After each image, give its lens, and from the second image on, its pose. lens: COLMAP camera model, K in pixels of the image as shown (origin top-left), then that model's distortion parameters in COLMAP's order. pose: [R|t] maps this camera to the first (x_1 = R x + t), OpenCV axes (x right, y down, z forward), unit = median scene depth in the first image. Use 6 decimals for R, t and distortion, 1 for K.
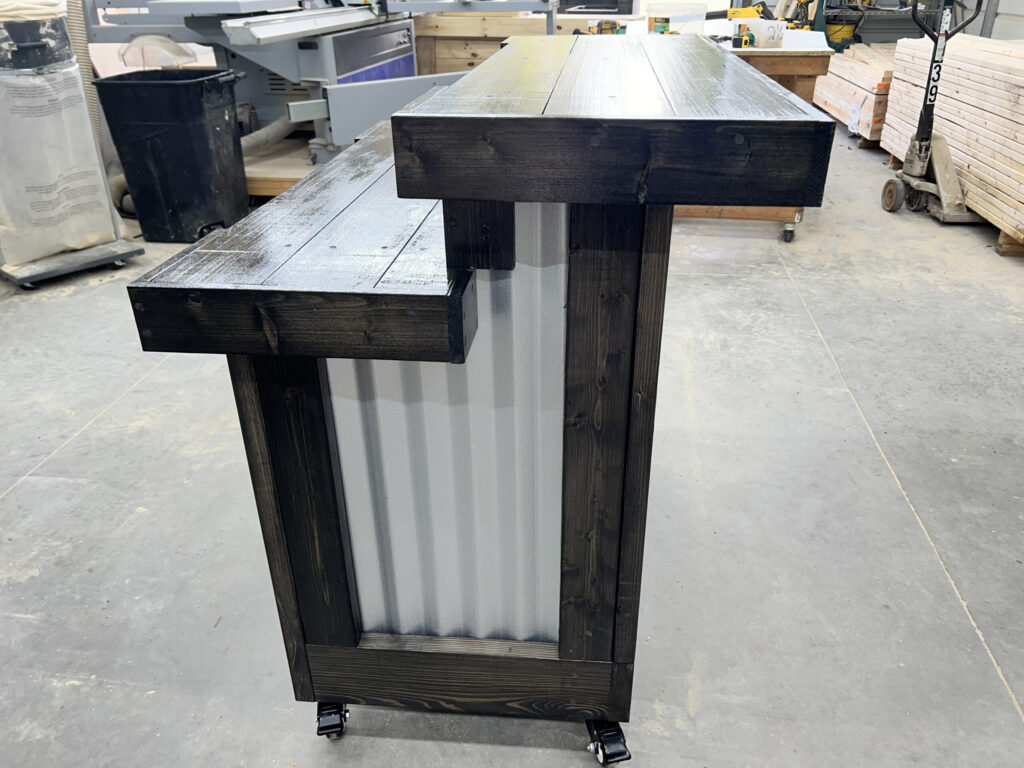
lens RADIAL K [[781.8, 0, 530.8], [0, 781.8, 385.7], [0, 0, 1]] dist [0.042232, -0.051013]
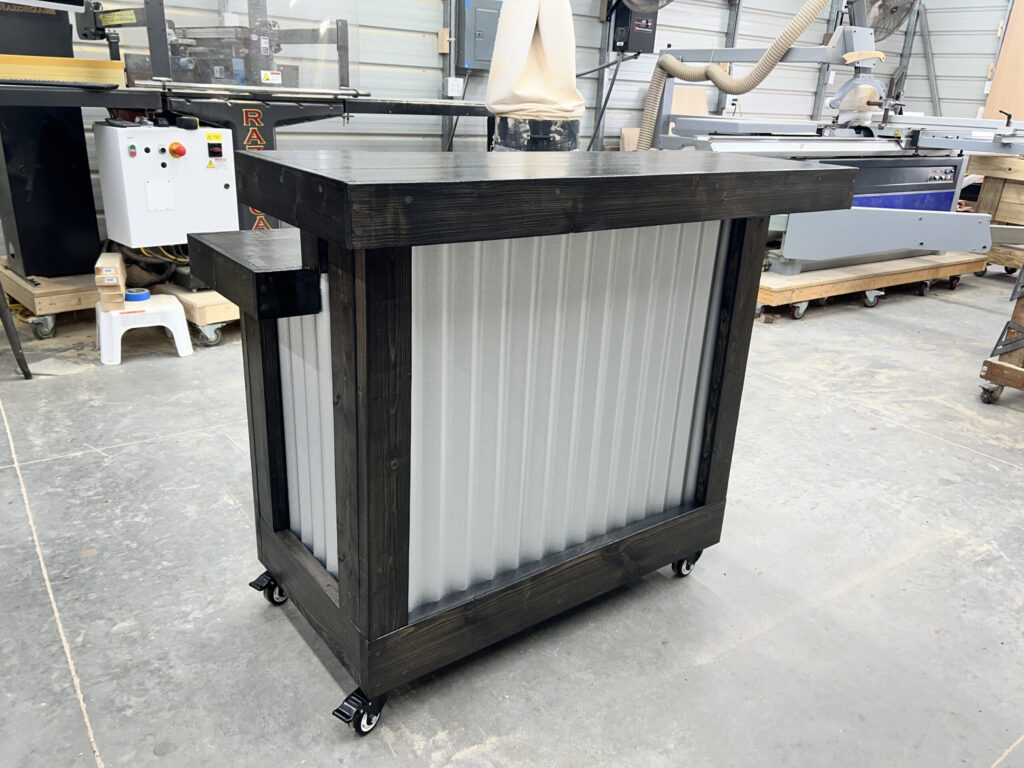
lens RADIAL K [[781.8, 0, 516.4], [0, 781.8, 385.6], [0, 0, 1]] dist [0.042232, -0.051013]
pose [[0.672428, 0.297359, -0.677804, 0.374341], [-0.390889, 0.920299, 0.015955, -0.037922], [0.628527, 0.254218, 0.735070, 0.075604]]
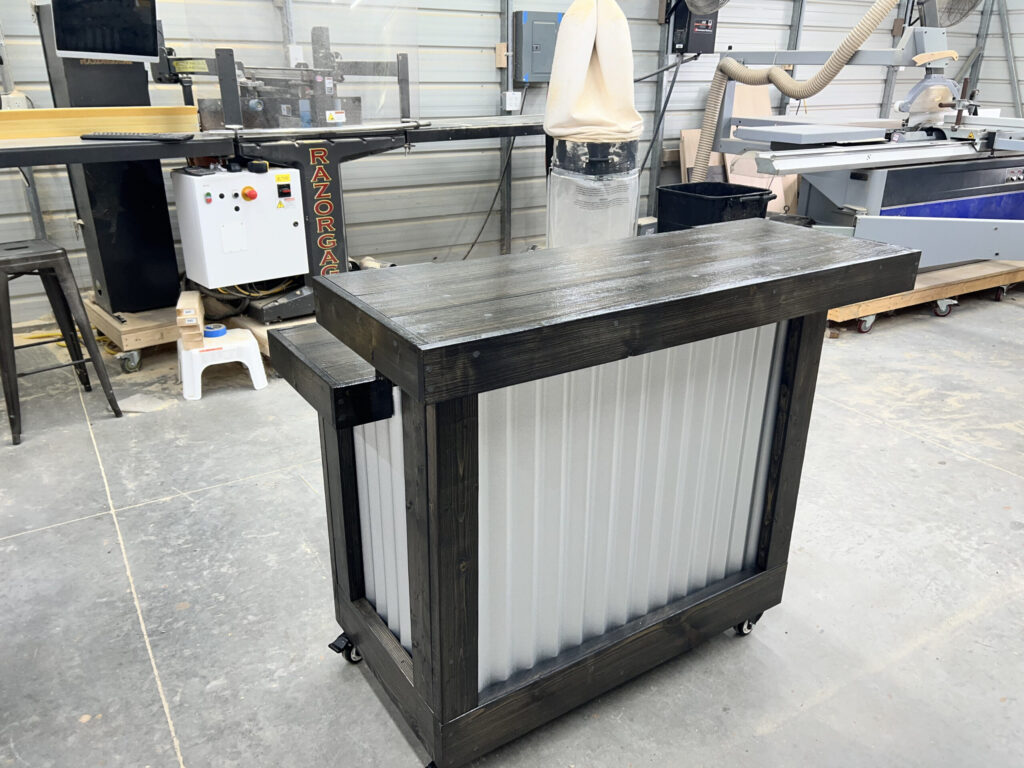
lens RADIAL K [[781.8, 0, 515.9], [0, 781.8, 385.9], [0, 0, 1]] dist [0.042232, -0.051013]
pose [[0.621612, 0.309355, -0.719651, 0.365232], [-0.377668, 0.923241, 0.070654, -0.105301], [0.686269, 0.227870, 0.690732, 0.042741]]
